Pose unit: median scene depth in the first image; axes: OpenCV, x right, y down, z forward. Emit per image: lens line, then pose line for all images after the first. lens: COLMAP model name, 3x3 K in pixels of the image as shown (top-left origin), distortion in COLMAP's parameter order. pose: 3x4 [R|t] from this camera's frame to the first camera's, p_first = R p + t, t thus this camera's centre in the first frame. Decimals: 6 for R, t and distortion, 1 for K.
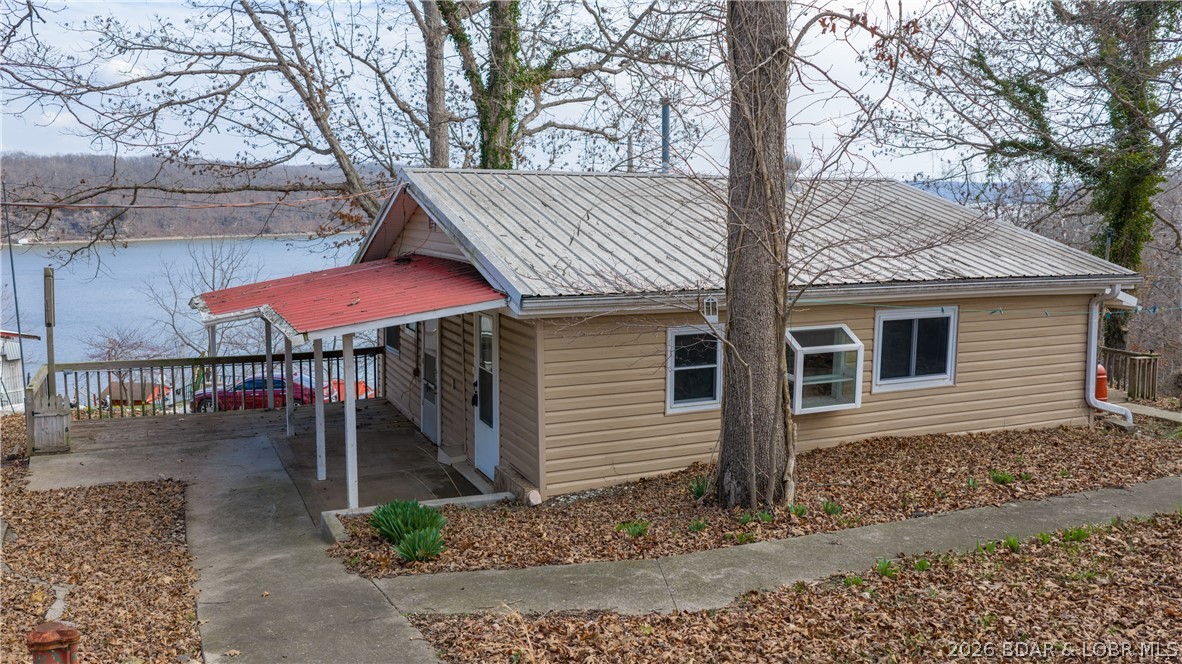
lens RADIAL K [[983.2, 0, 592.7], [0, 983.2, 332.7], [0, 0, 1]] dist [0.026298, -0.055268]
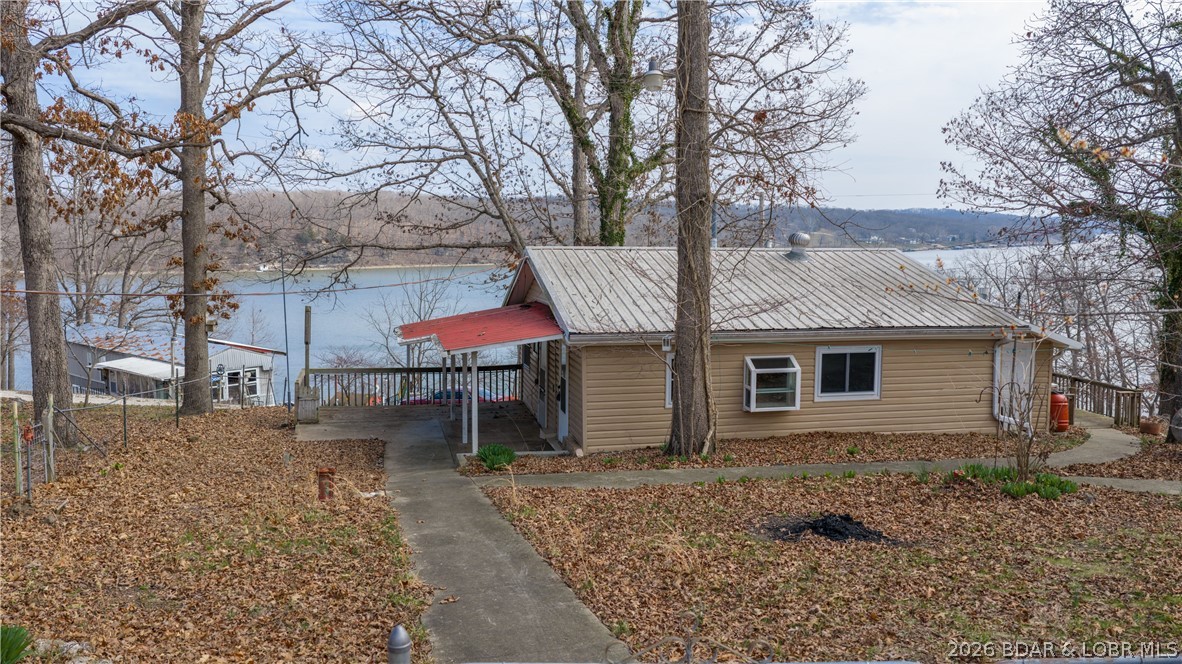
lens RADIAL K [[983.2, 0, 593.0], [0, 983.2, 332.3], [0, 0, 1]] dist [0.026298, -0.055268]
pose [[0.980144, 0.022681, -0.196985, 0.122751], [-0.028827, 0.999181, -0.028389, 0.004051], [0.196180, 0.033503, 0.979995, -0.274020]]
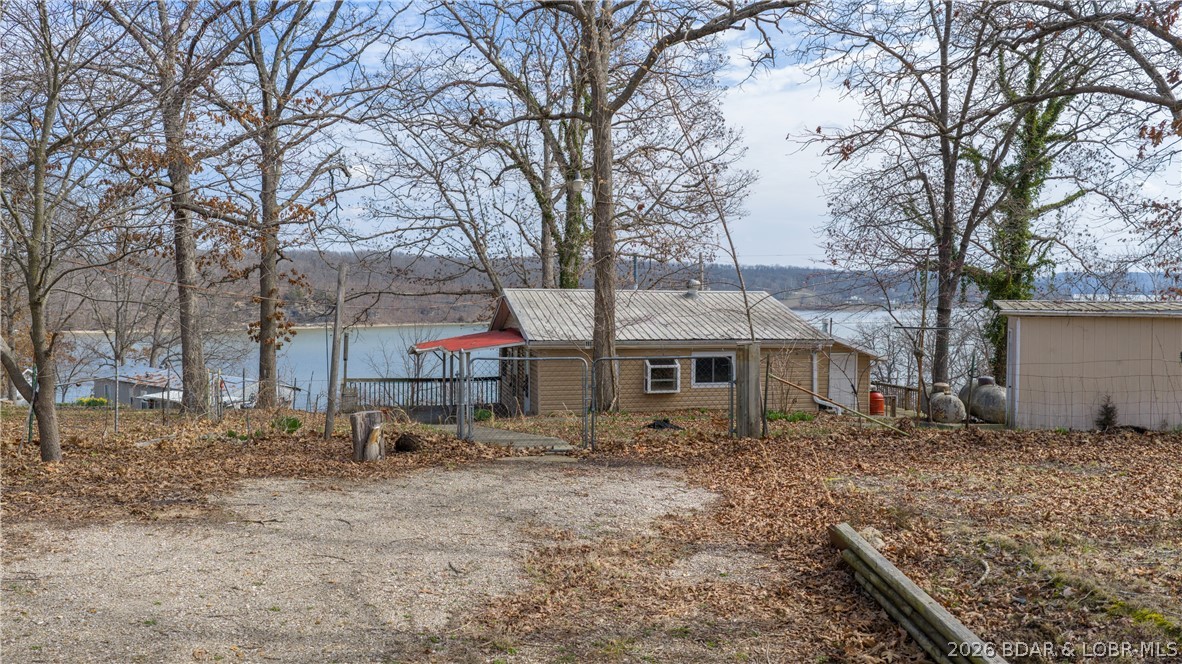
lens RADIAL K [[983.2, 0, 593.4], [0, 983.2, 327.7], [0, 0, 1]] dist [0.026298, -0.055268]
pose [[0.983001, 0.009974, -0.183330, 0.238836], [-0.027651, 0.995177, -0.094120, 0.071535], [0.181507, 0.097589, 0.978535, -0.649663]]
